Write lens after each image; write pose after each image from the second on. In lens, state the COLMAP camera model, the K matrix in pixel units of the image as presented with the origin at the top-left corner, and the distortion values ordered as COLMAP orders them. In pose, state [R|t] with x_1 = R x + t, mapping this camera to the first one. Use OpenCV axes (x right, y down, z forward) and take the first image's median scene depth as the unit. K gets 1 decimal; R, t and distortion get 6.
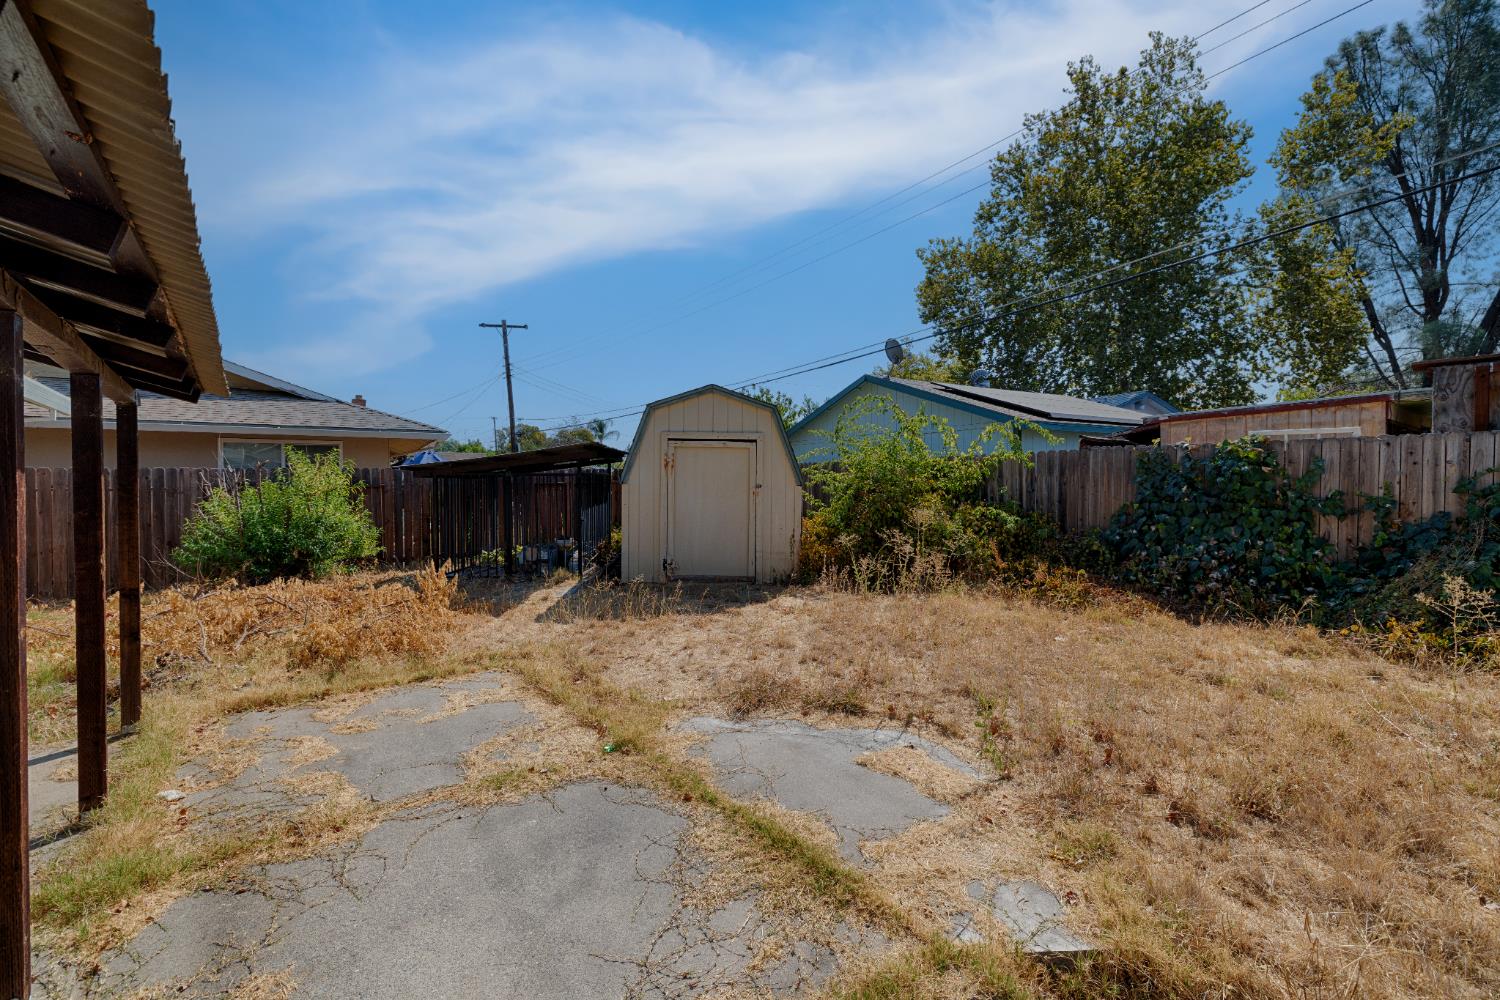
lens RADIAL K [[643.4, 0, 747.3], [0, 643.4, 495.9], [0, 0, 1]] dist [-0.002730, -0.000985]
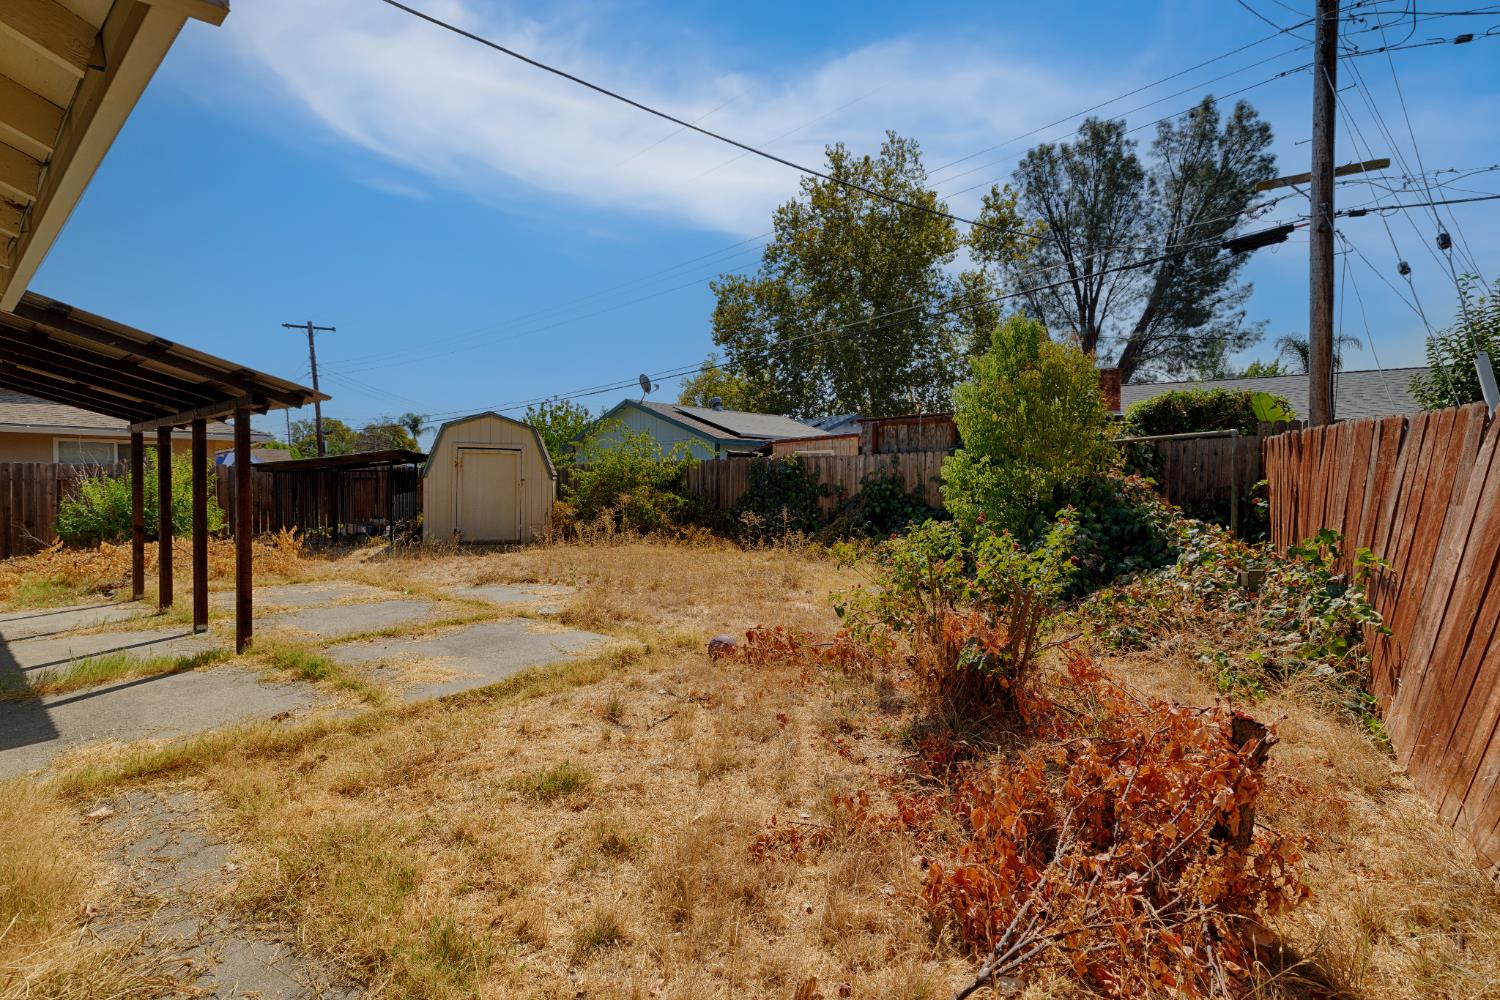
lens RADIAL K [[643.4, 0, 754.1], [0, 643.4, 491.3], [0, 0, 1]] dist [-0.002730, -0.000985]
pose [[0.966264, 0.001707, 0.257547, 0.043376], [-0.000180, 0.999982, -0.005952, 0.005815], [-0.257553, 0.005704, 0.966247, -0.168632]]
